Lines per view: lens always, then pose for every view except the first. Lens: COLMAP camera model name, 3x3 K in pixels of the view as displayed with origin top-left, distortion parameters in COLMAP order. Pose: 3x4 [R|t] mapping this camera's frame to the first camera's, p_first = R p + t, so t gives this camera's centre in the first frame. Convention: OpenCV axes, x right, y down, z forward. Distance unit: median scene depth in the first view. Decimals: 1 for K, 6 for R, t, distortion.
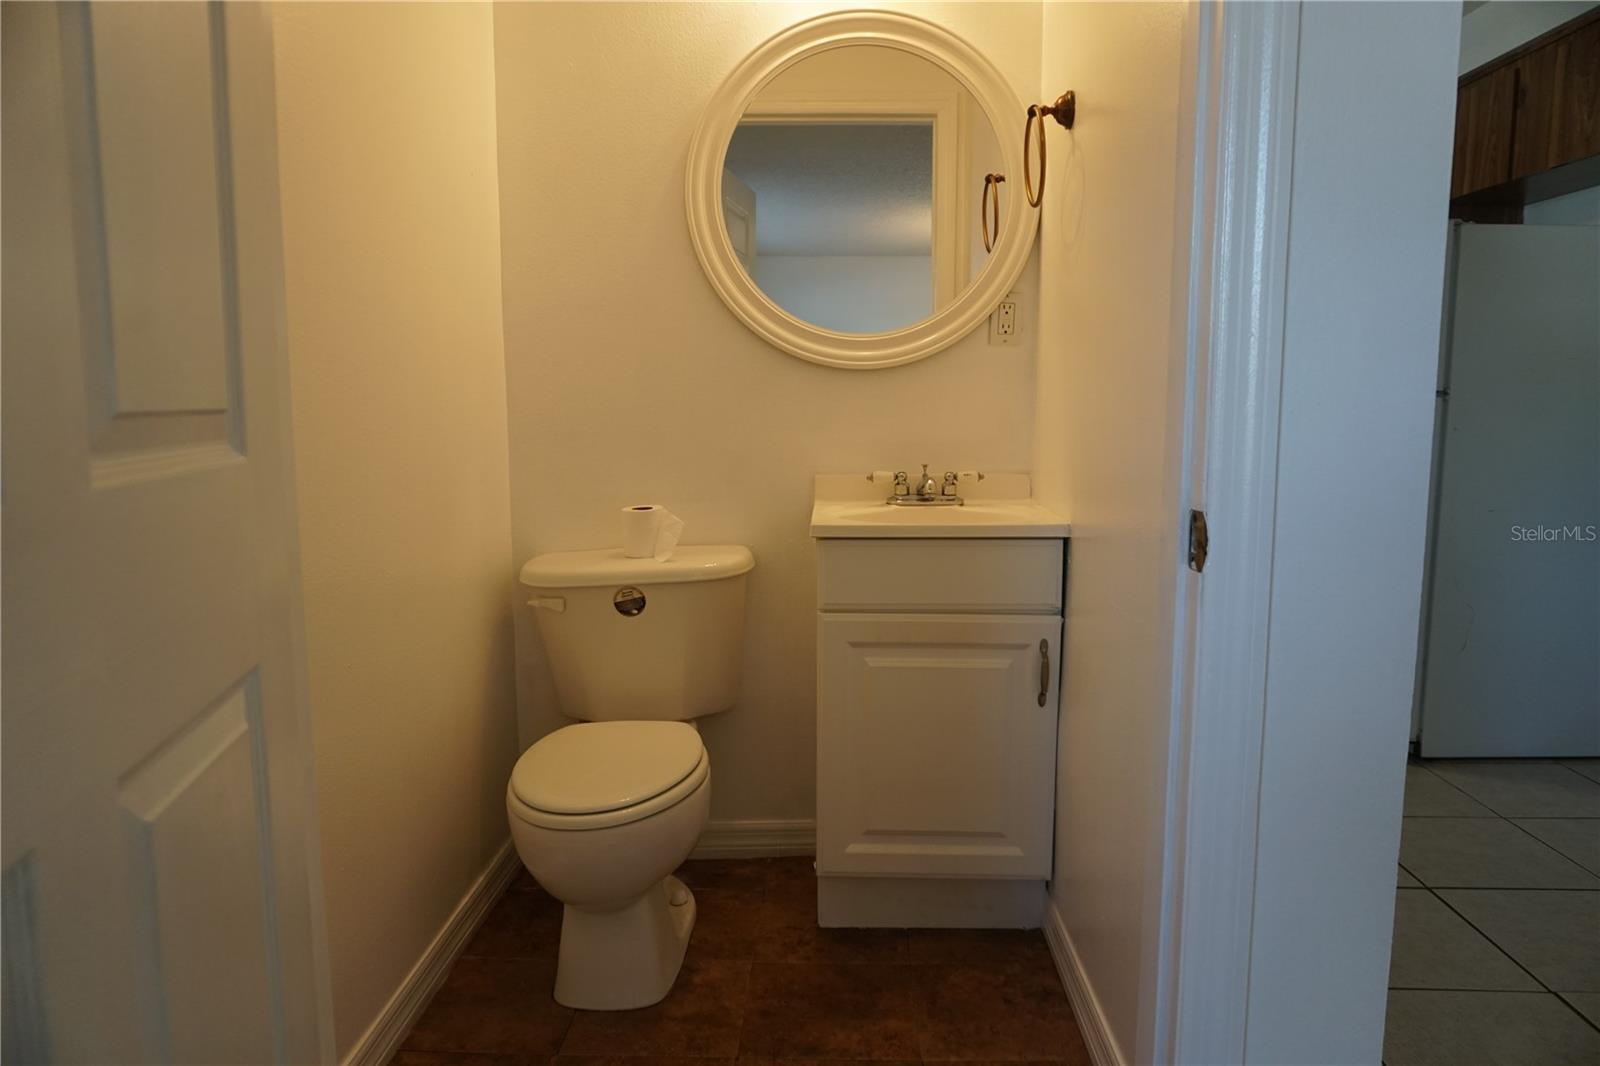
lens RADIAL K [[1073.7, 0, 802.7], [0, 1073.7, 535.6], [0, 0, 1]] dist [-0.044916, 0.031295]
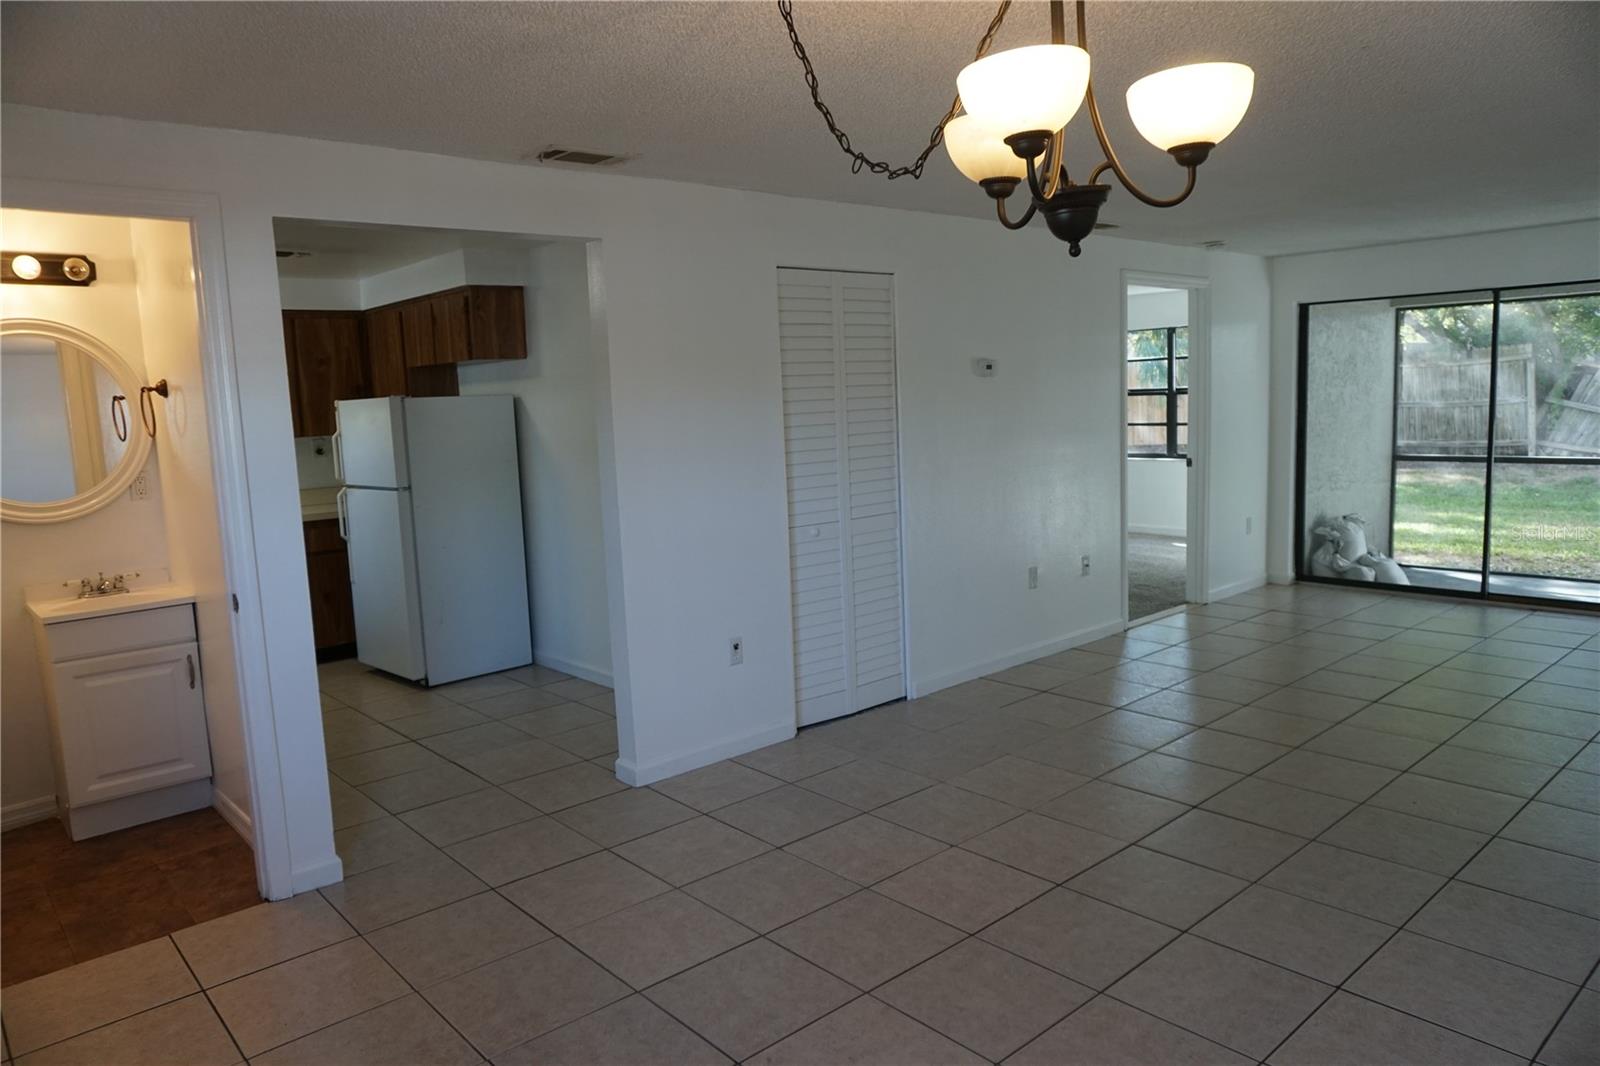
lens RADIAL K [[1073.7, 0, 802.7], [0, 1073.7, 535.6], [0, 0, 1]] dist [-0.044916, 0.031295]
pose [[0.720043, -0.118462, 0.683743, -0.264406], [0.129965, 0.990907, 0.034814, -0.041052], [-0.681650, 0.063795, 0.728892, -1.179455]]
